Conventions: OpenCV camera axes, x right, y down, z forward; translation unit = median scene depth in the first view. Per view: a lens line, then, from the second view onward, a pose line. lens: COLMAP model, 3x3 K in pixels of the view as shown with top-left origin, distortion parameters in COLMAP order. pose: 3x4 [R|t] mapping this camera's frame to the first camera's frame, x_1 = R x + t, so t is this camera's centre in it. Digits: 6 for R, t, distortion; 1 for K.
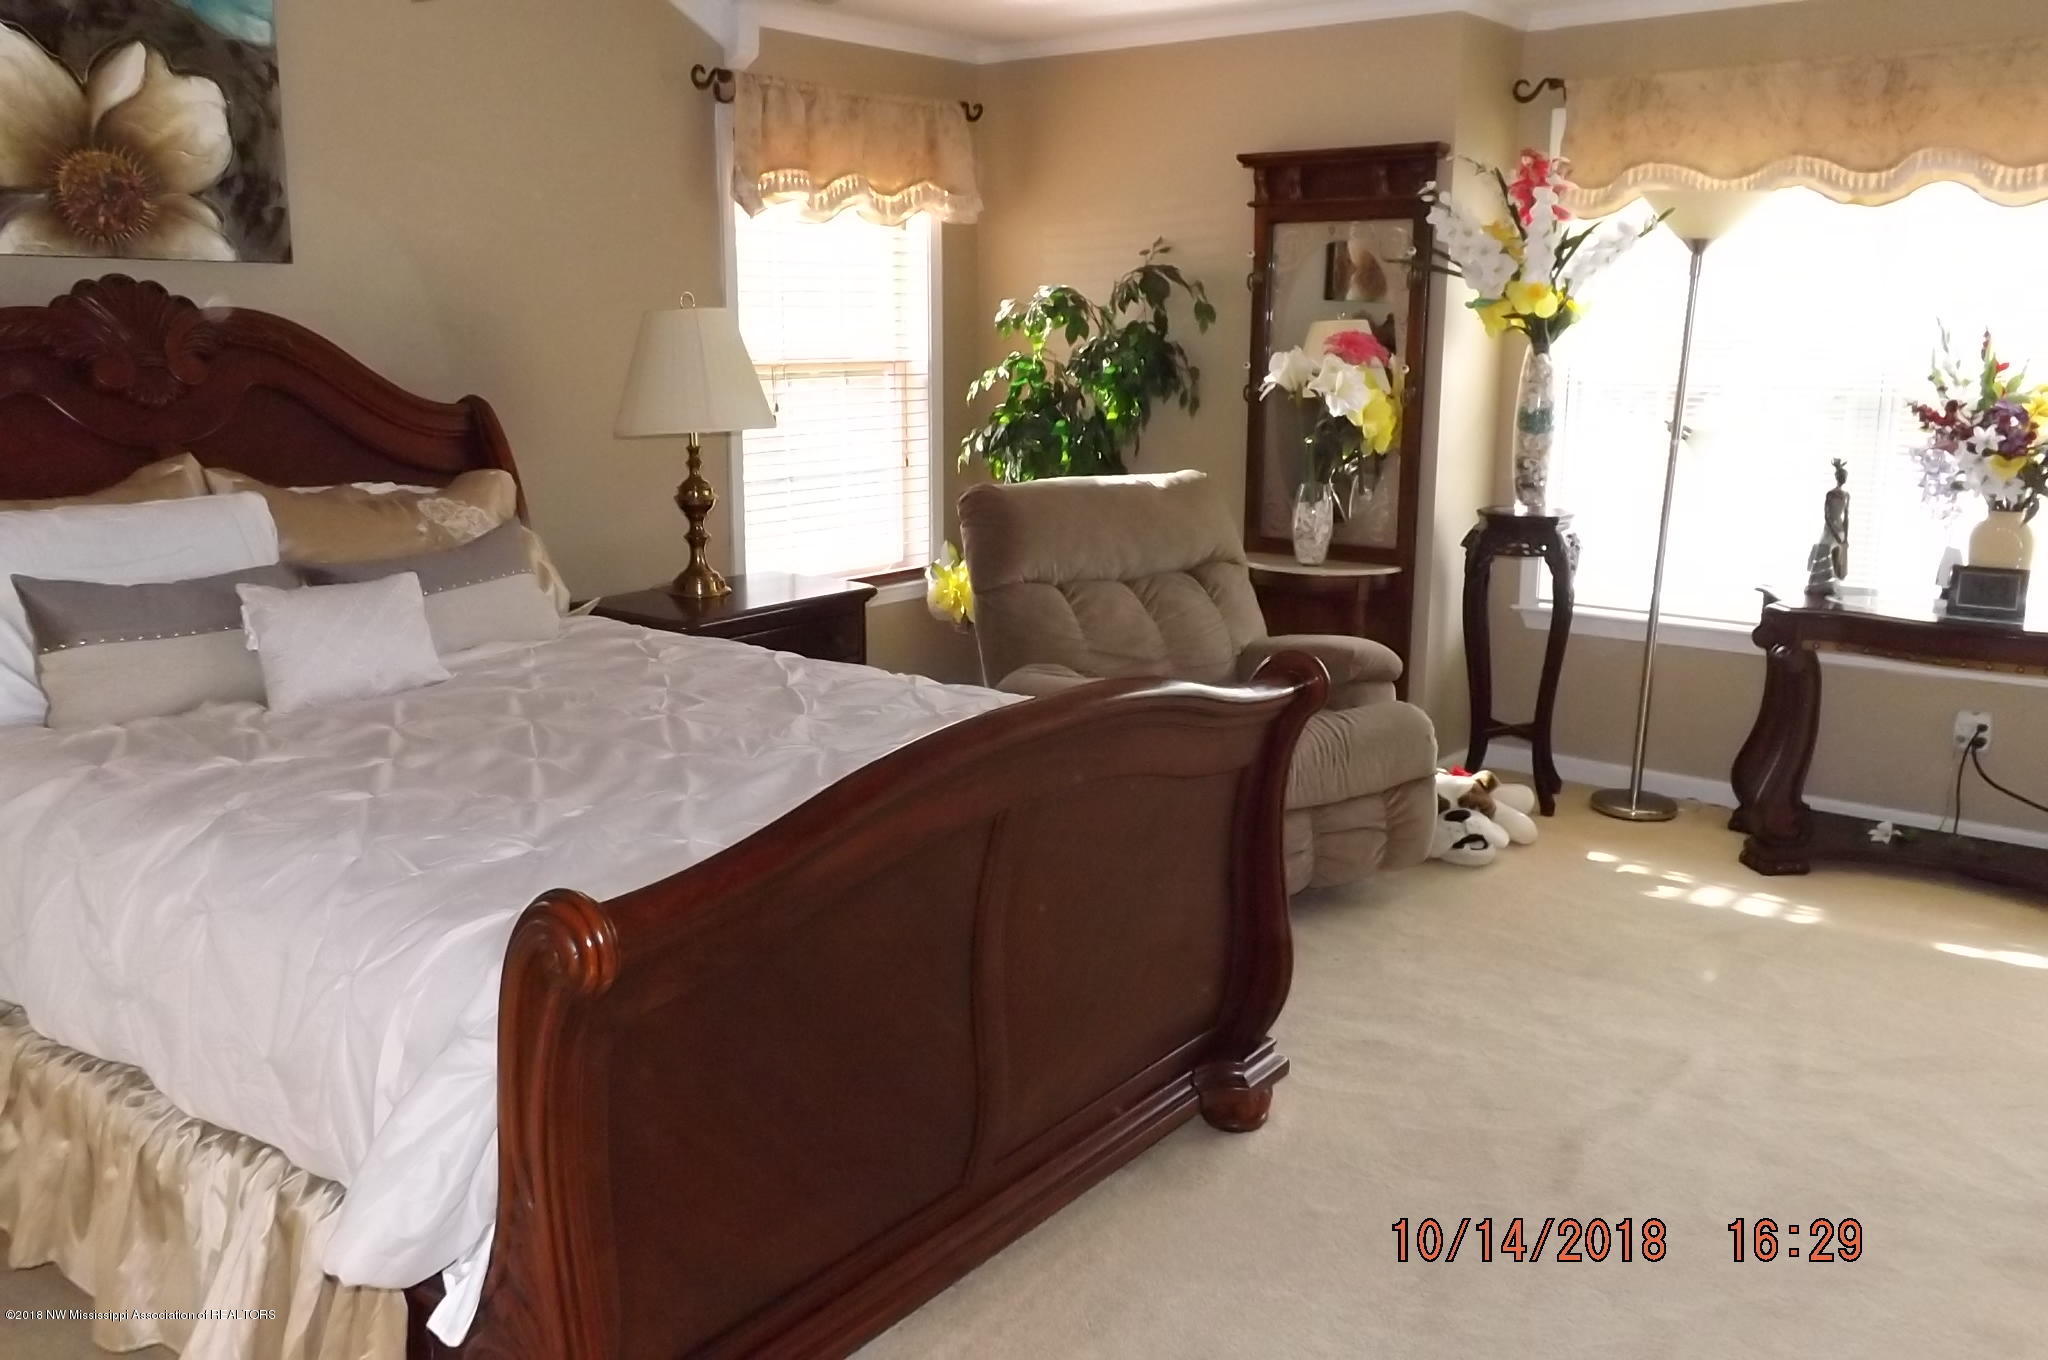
lens RADIAL K [[1688.8, 0, 1017.6], [0, 1688.8, 667.1], [0, 0, 1]] dist [0.015157, 0.002551]
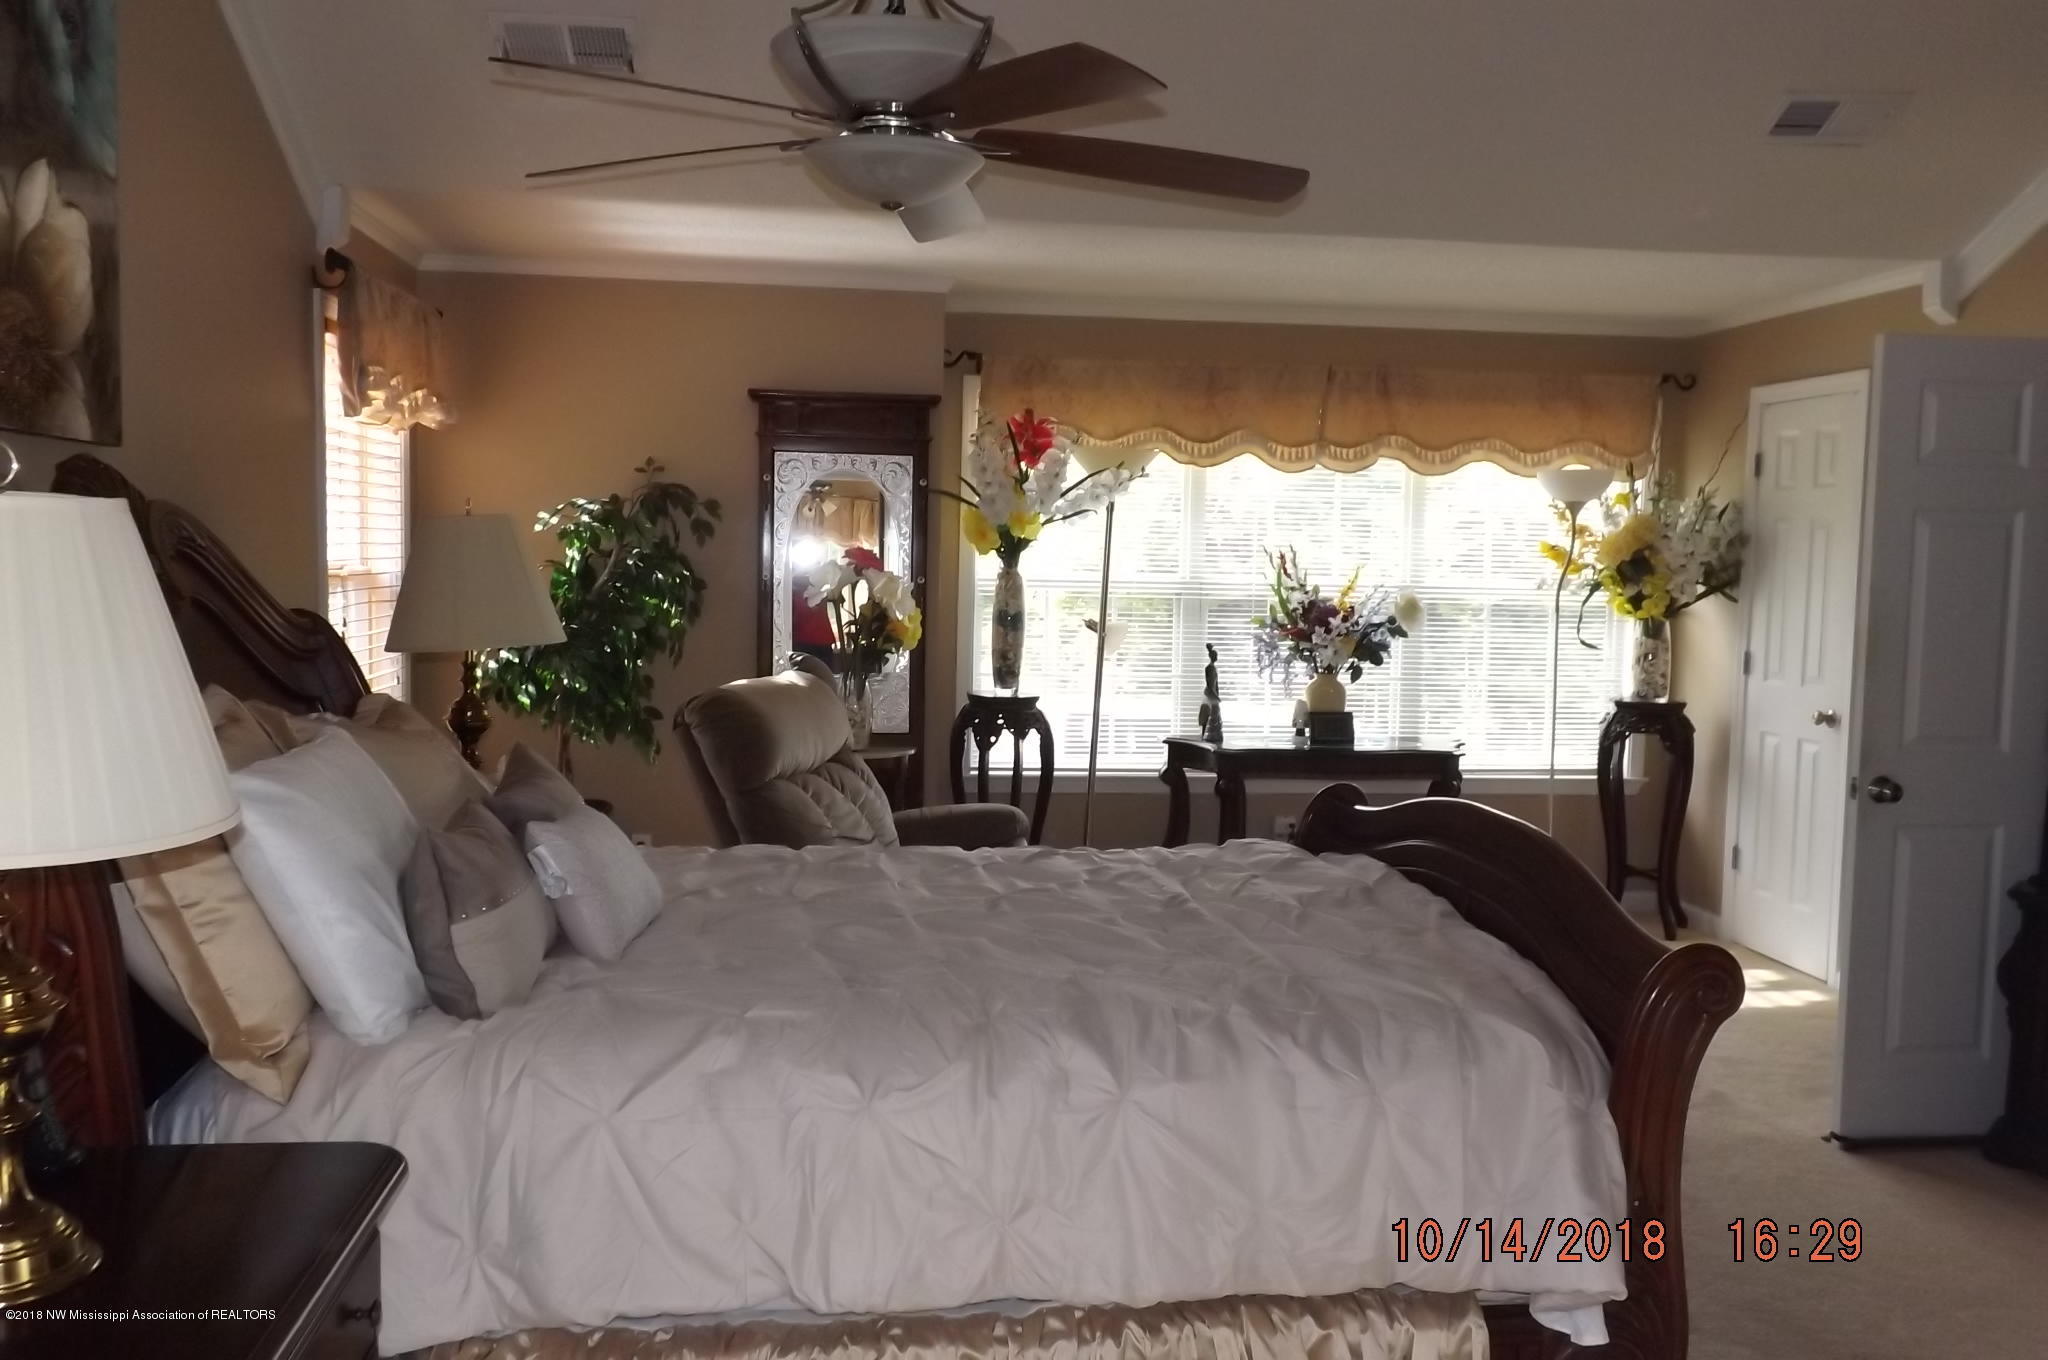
lens RADIAL K [[1688.8, 0, 1043.0], [0, 1688.8, 673.7], [0, 0, 1]] dist [0.015157, 0.002551]
pose [[0.702916, -0.040421, 0.710123, -0.607051], [0.128259, 0.989221, -0.070649, -0.019210], [-0.699613, 0.140740, 0.700524, 0.136027]]
